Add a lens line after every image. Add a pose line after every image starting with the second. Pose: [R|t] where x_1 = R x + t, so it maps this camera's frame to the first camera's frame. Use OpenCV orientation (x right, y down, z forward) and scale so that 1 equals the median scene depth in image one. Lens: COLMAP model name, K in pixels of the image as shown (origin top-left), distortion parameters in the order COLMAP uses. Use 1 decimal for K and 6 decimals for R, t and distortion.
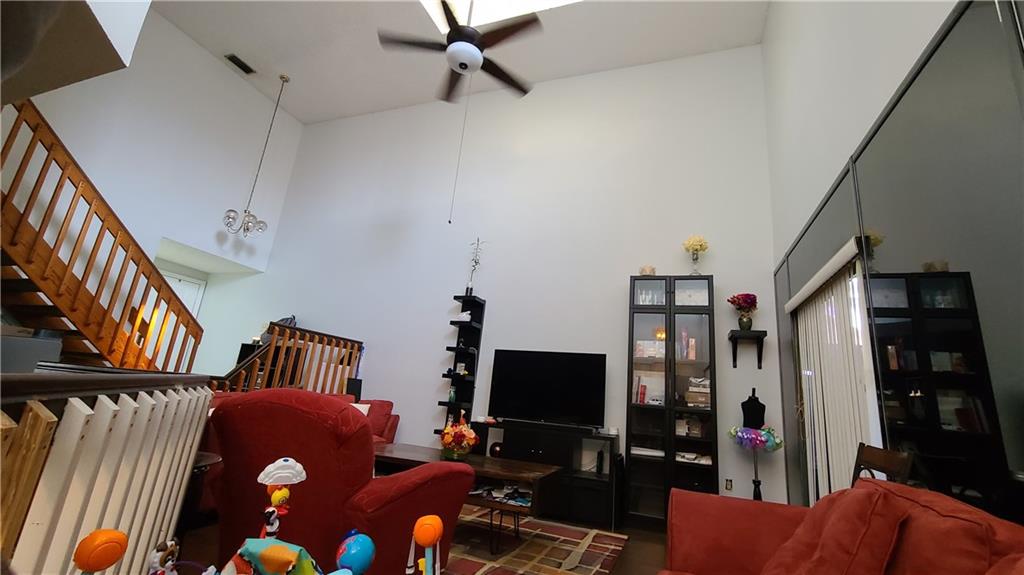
lens RADIAL K [[417.9, 0, 531.1], [0, 417.9, 289.0], [0, 0, 1]] dist [0.000659, -0.000257]
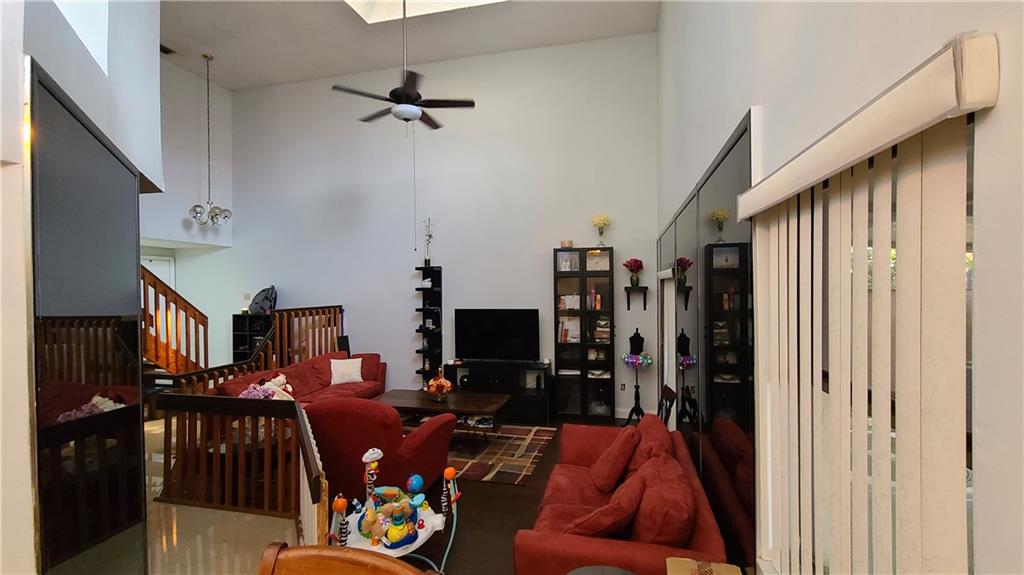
lens RADIAL K [[417.9, 0, 531.1], [0, 417.9, 289.0], [0, 0, 1]] dist [0.000659, -0.000257]
pose [[0.989329, -0.097369, 0.108385, 0.014988], [0.064919, 0.960567, 0.270363, -0.276531], [-0.130436, -0.260442, 0.956638, -0.281862]]
